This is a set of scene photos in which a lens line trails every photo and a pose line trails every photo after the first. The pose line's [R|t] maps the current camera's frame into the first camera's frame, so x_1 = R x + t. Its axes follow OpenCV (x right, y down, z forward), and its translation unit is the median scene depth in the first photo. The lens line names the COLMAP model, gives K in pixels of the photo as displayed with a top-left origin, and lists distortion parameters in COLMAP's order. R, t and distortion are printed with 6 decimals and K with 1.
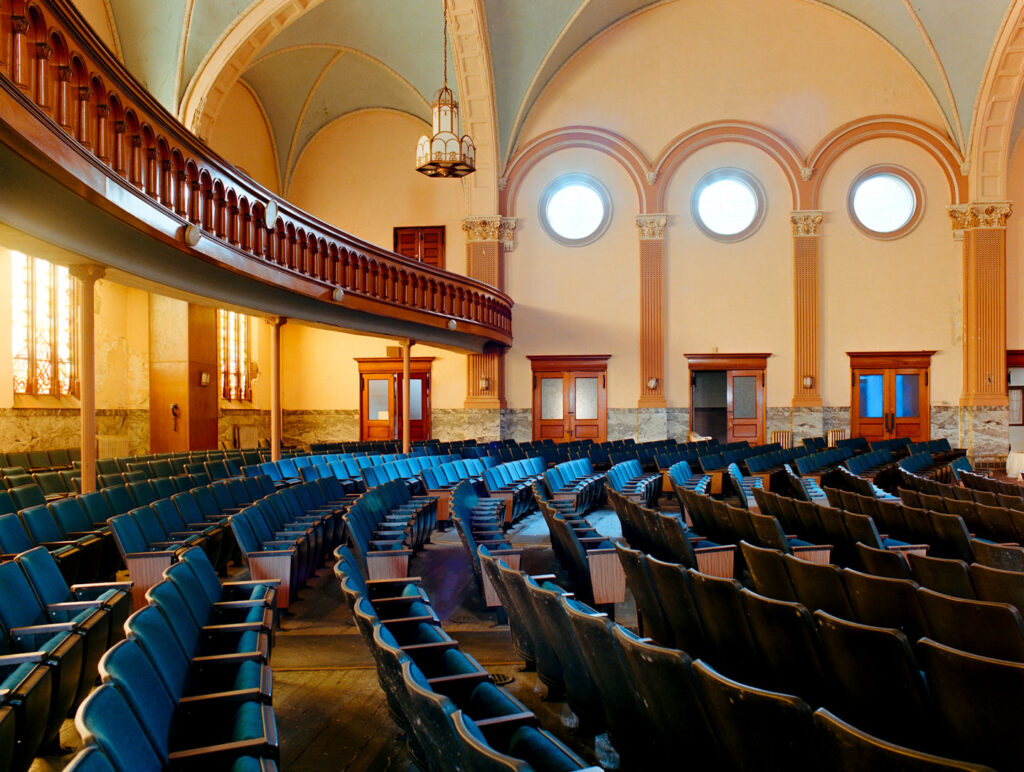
lens RADIAL K [[882.9, 0, 515.4], [0, 882.9, 409.7], [0, 0, 1]] dist [-0.062396, 0.087274]
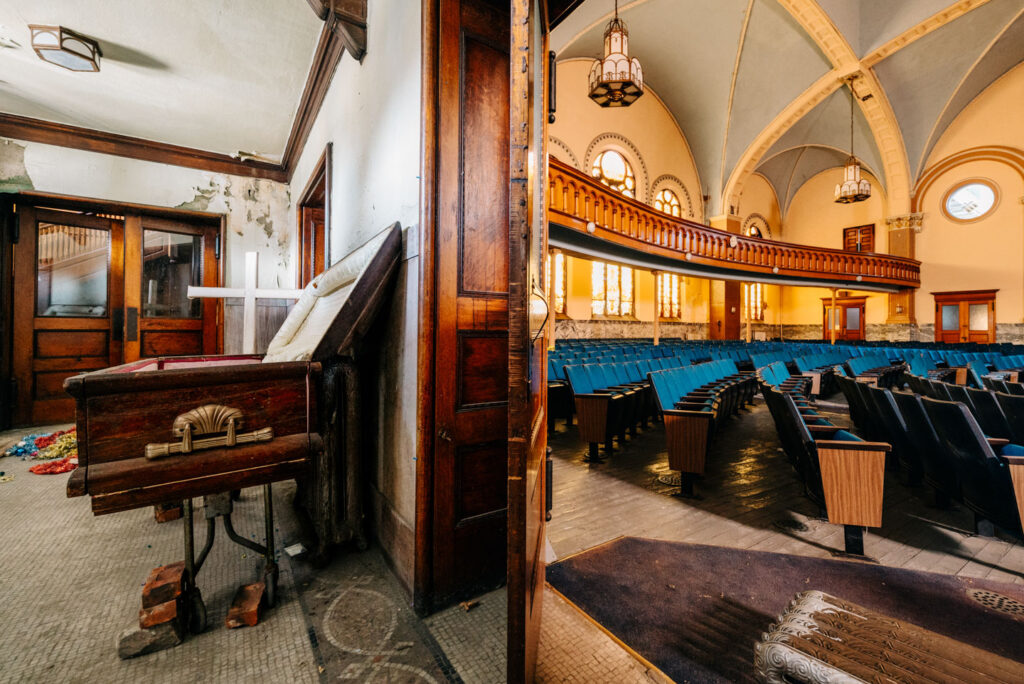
lens RADIAL K [[451.6, 0, 567.8], [0, 451.6, 326.6], [0, 0, 1]] dist [0.002031, 0.000471]
pose [[0.693813, 0.003621, -0.720146, 0.187150], [-0.007663, 0.999968, -0.002355, 0.014322], [0.720115, 0.007153, 0.693818, -0.129648]]
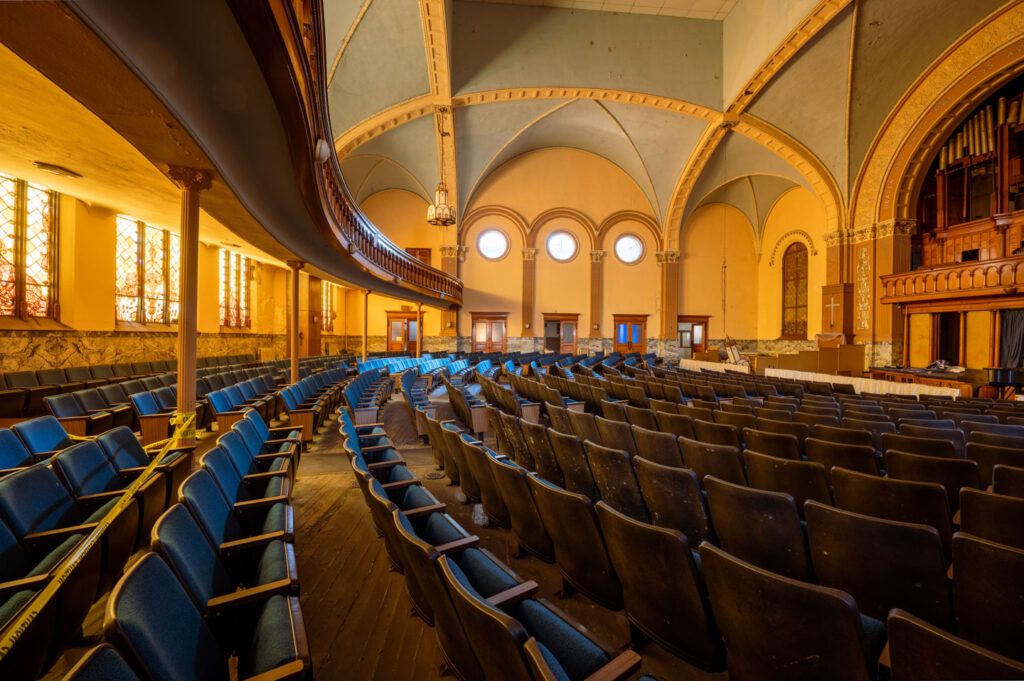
lens RADIAL K [[413.5, 0, 514.6], [0, 413.5, 337.4], [0, 0, 1]] dist [-0.016738, 0.000532]
pose [[0.981390, 0.015963, 0.191359, -0.084299], [-0.016371, 0.999866, 0.000551, -0.002215], [-0.191325, -0.003673, 0.981520, 0.001537]]
